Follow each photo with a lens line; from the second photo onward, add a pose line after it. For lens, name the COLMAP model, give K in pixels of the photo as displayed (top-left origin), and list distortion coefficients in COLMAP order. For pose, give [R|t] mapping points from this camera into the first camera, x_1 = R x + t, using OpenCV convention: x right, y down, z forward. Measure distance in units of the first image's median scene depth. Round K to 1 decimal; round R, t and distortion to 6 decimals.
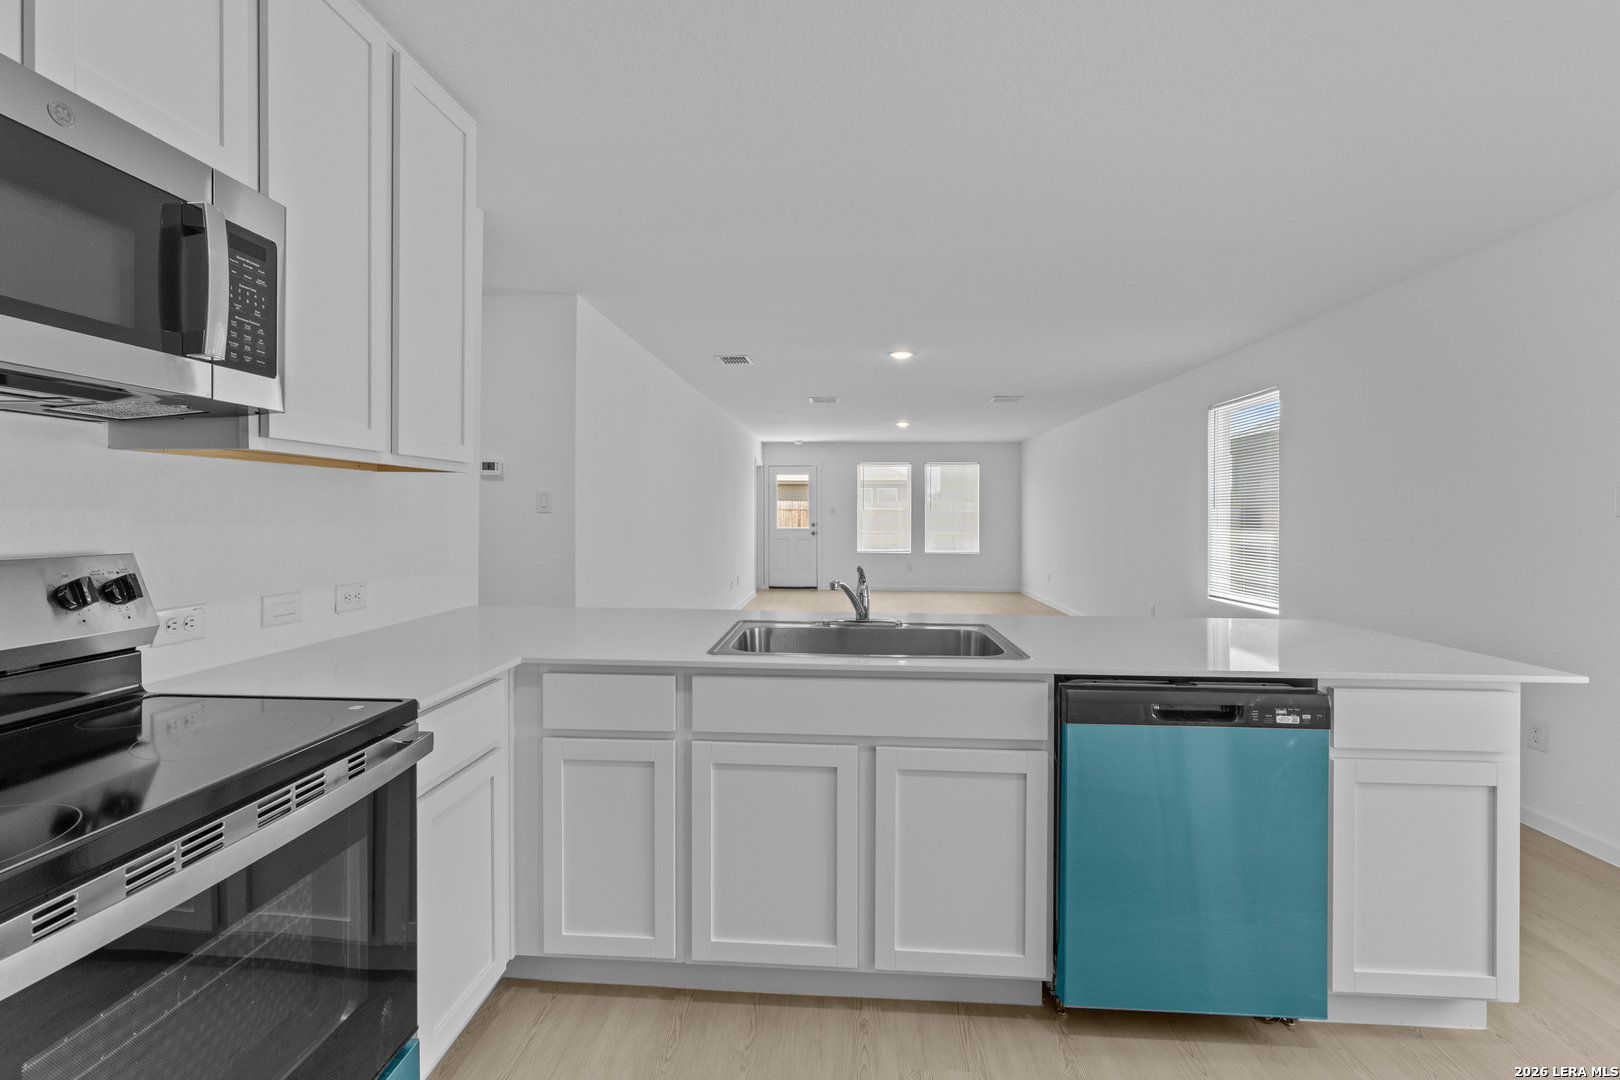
lens RADIAL K [[671.1, 0, 804.6], [0, 671.1, 516.0], [0, 0, 1]] dist [-0.003418, -0.000608]
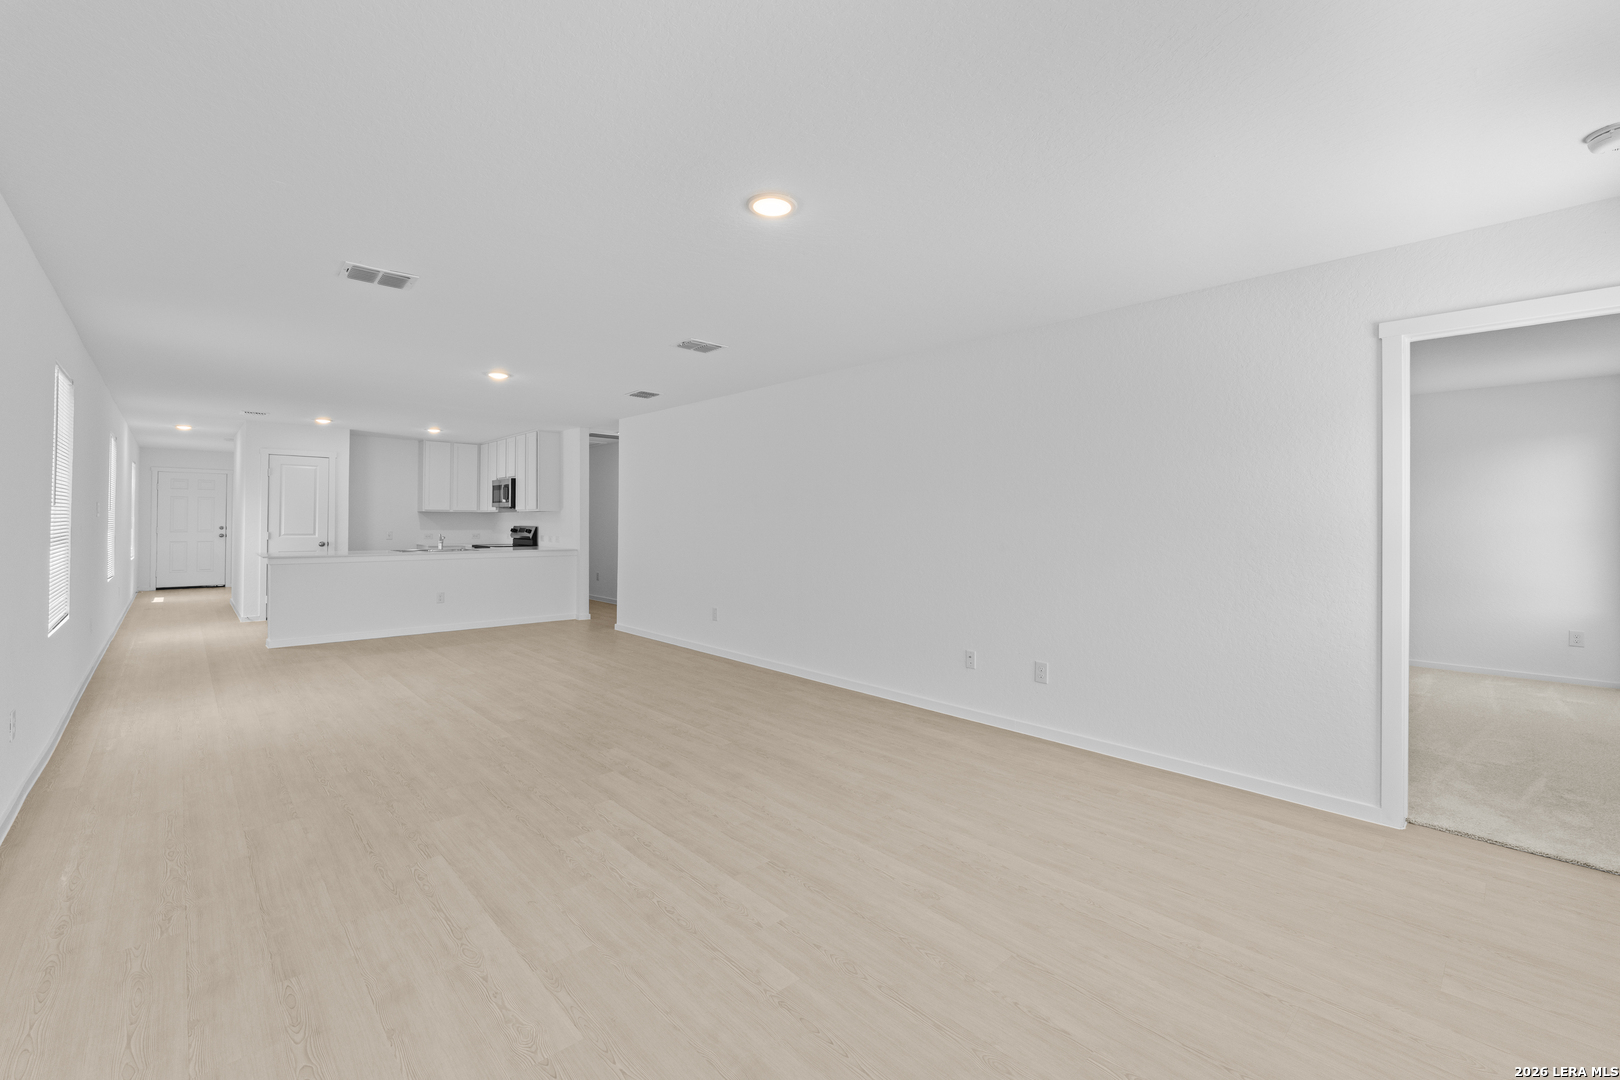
lens RADIAL K [[671.1, 0, 805.5], [0, 671.1, 511.1], [0, 0, 1]] dist [-0.003418, -0.000608]
pose [[-0.681560, -0.022295, -0.731423, 1.554009], [-0.013052, 0.999747, -0.018311, -0.008717], [0.731646, -0.002933, -0.681679, 5.501014]]
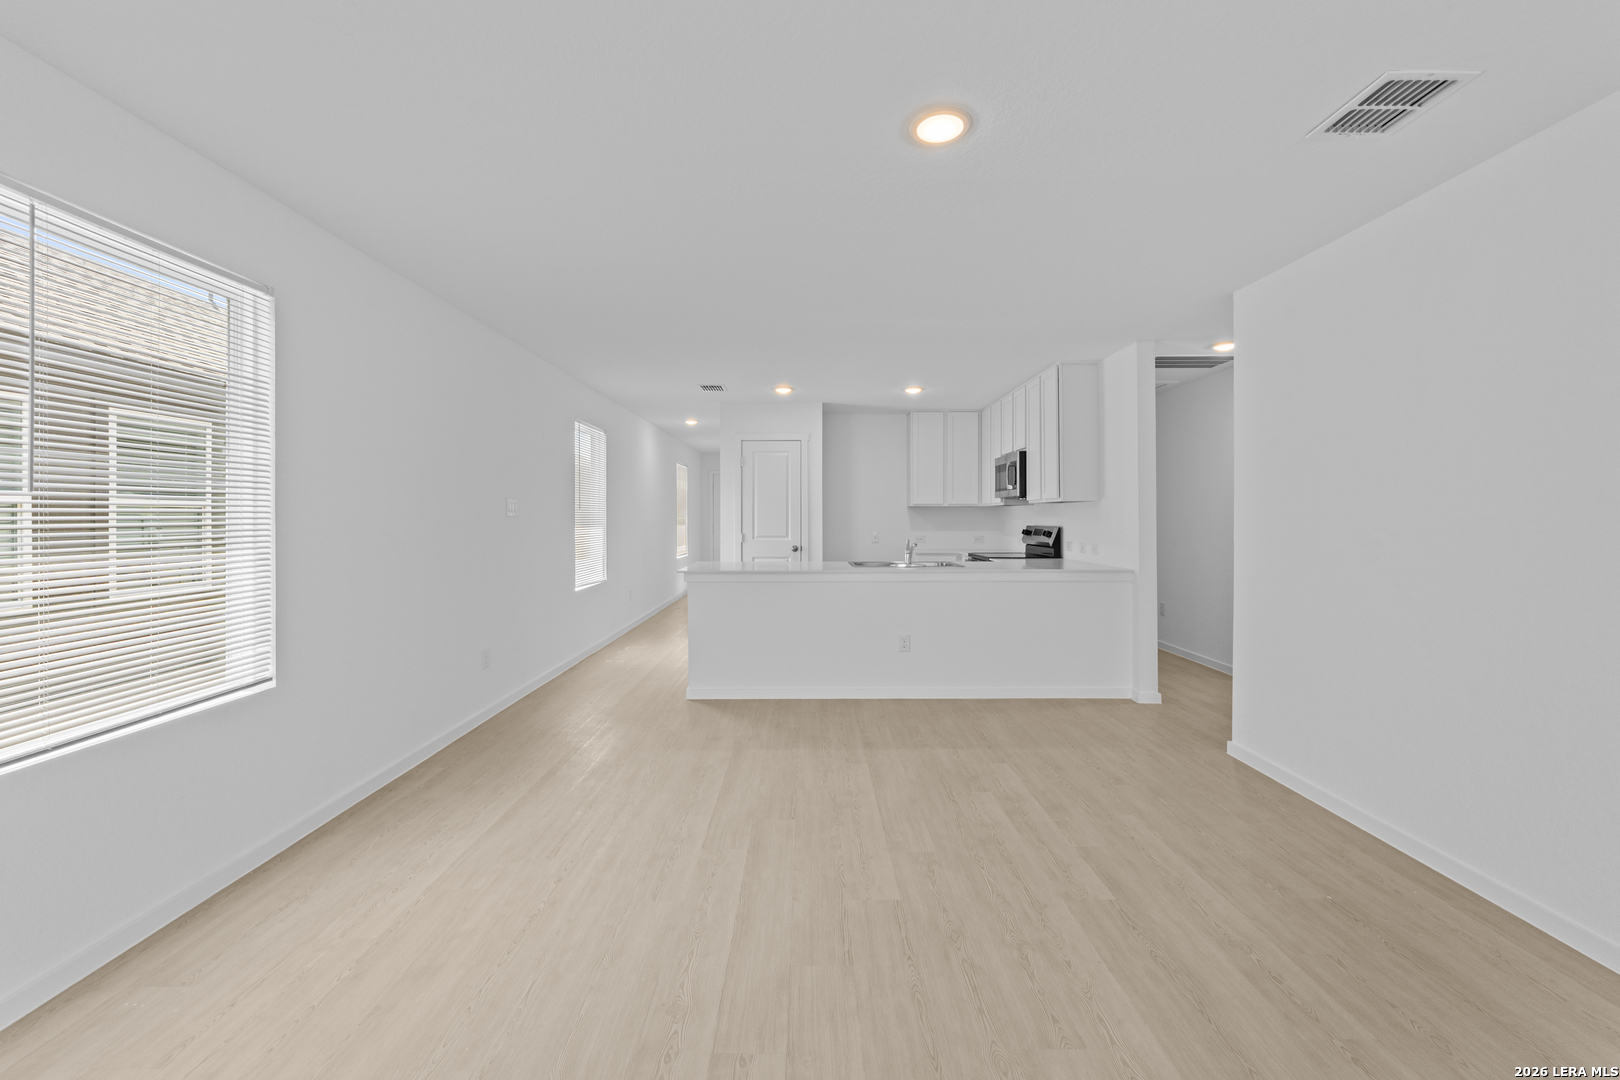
lens RADIAL K [[671.1, 0, 796.4], [0, 671.1, 522.1], [0, 0, 1]] dist [-0.003418, -0.000608]
pose [[-0.998586, -0.005164, -0.052909, 0.655569], [-0.005673, 0.999939, 0.009480, -0.004504], [0.052857, 0.009767, -0.998554, 3.684227]]
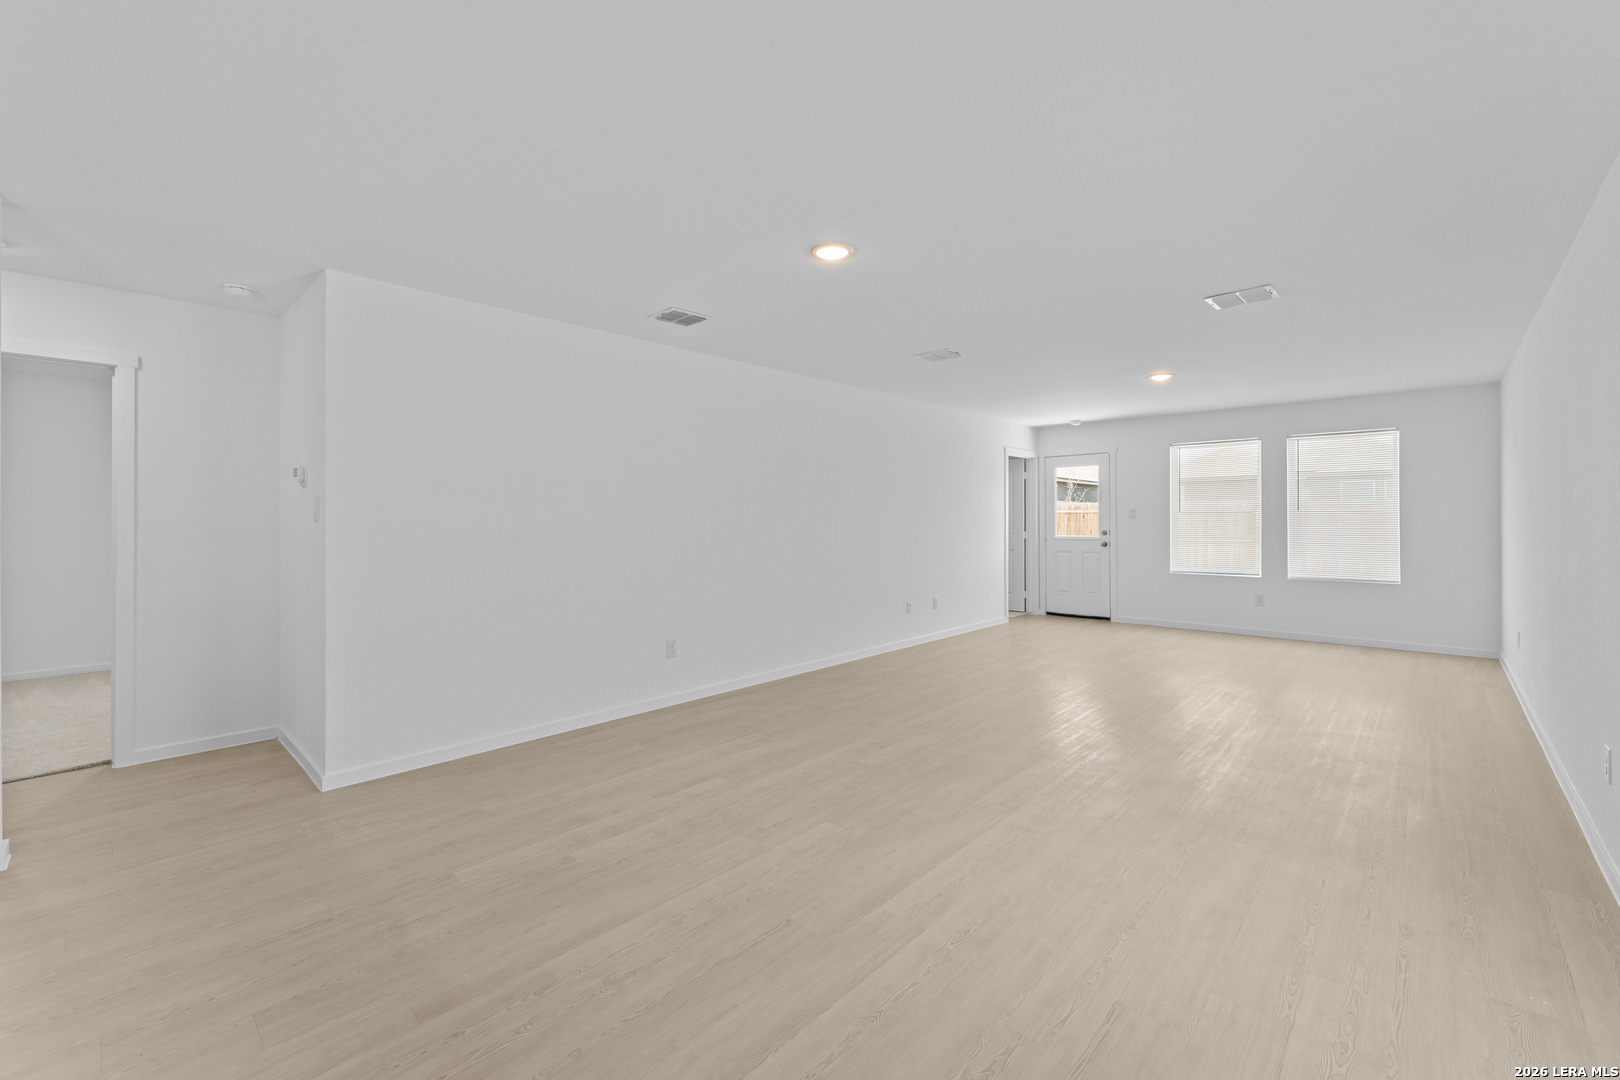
lens RADIAL K [[671.1, 0, 811.3], [0, 671.1, 516.1], [0, 0, 1]] dist [-0.003418, -0.000608]
pose [[0.779982, -0.010027, -0.625722, 1.308949], [0.004622, 0.999937, -0.010263, 0.000516], [0.625785, 0.005113, 0.779978, 1.388108]]
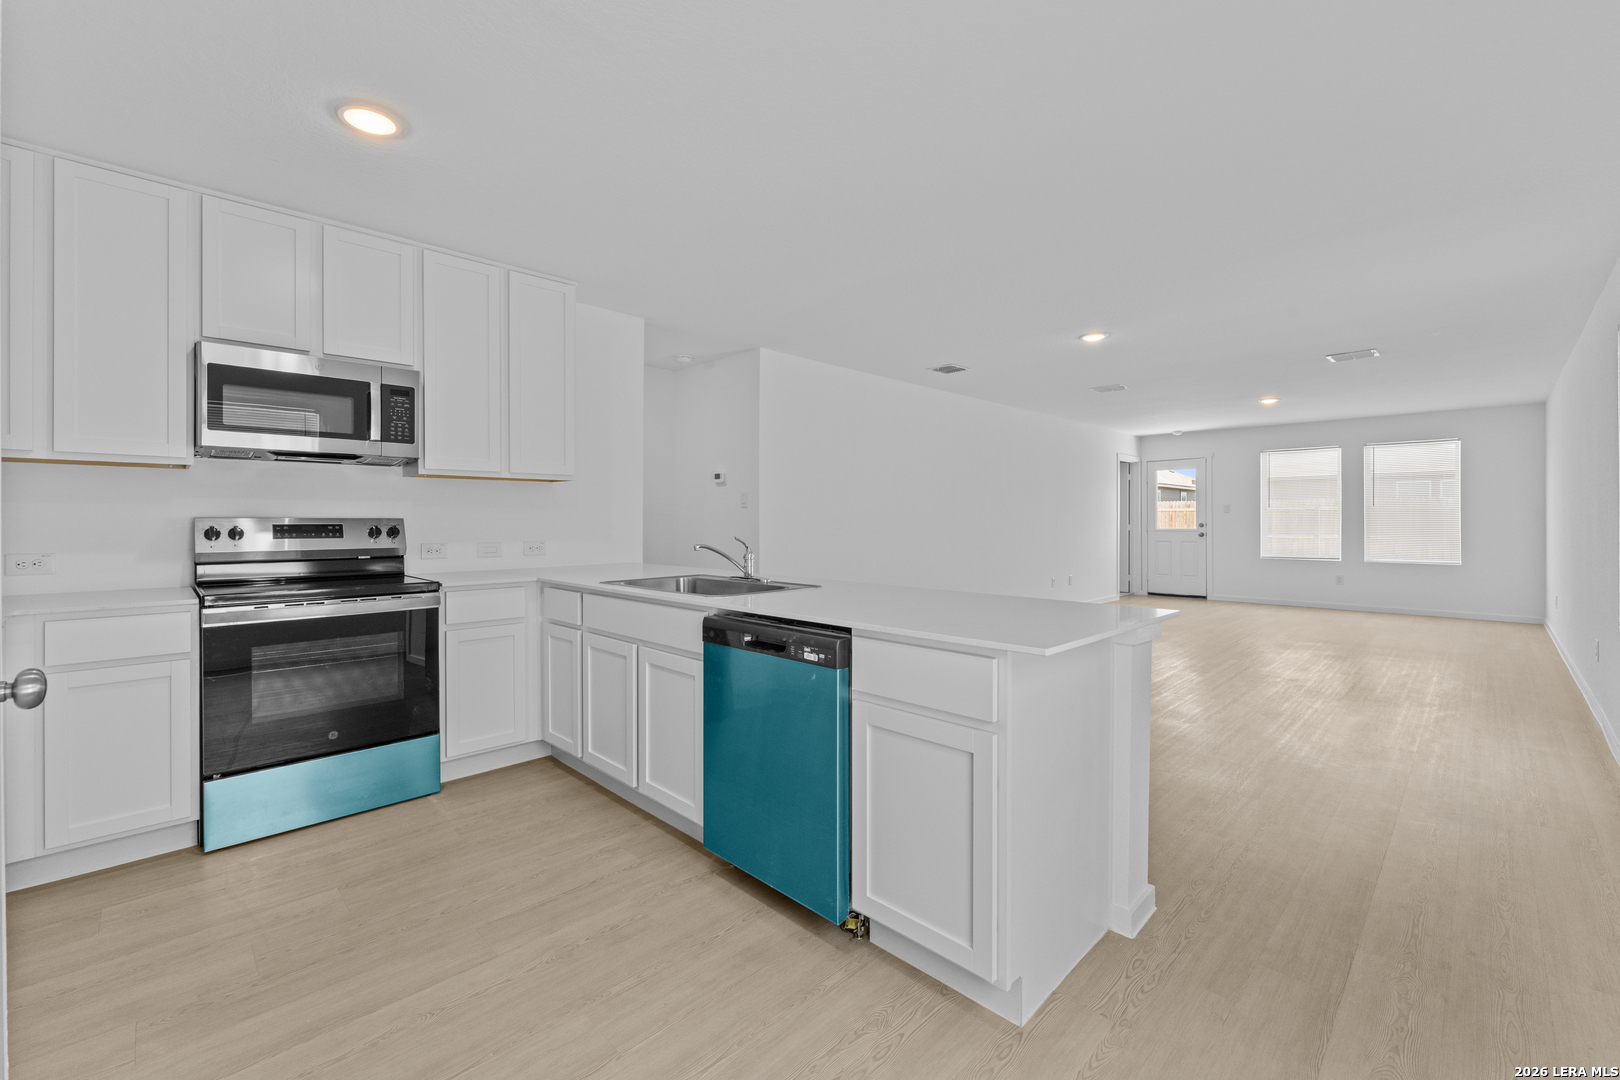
lens RADIAL K [[671.1, 0, 808.9], [0, 671.1, 518.3], [0, 0, 1]] dist [-0.003418, -0.000608]
pose [[0.751022, -0.007100, -0.660239, 1.212881], [0.002332, 0.999964, -0.008100, 0.055182], [0.660273, 0.004544, 0.751012, 0.083333]]
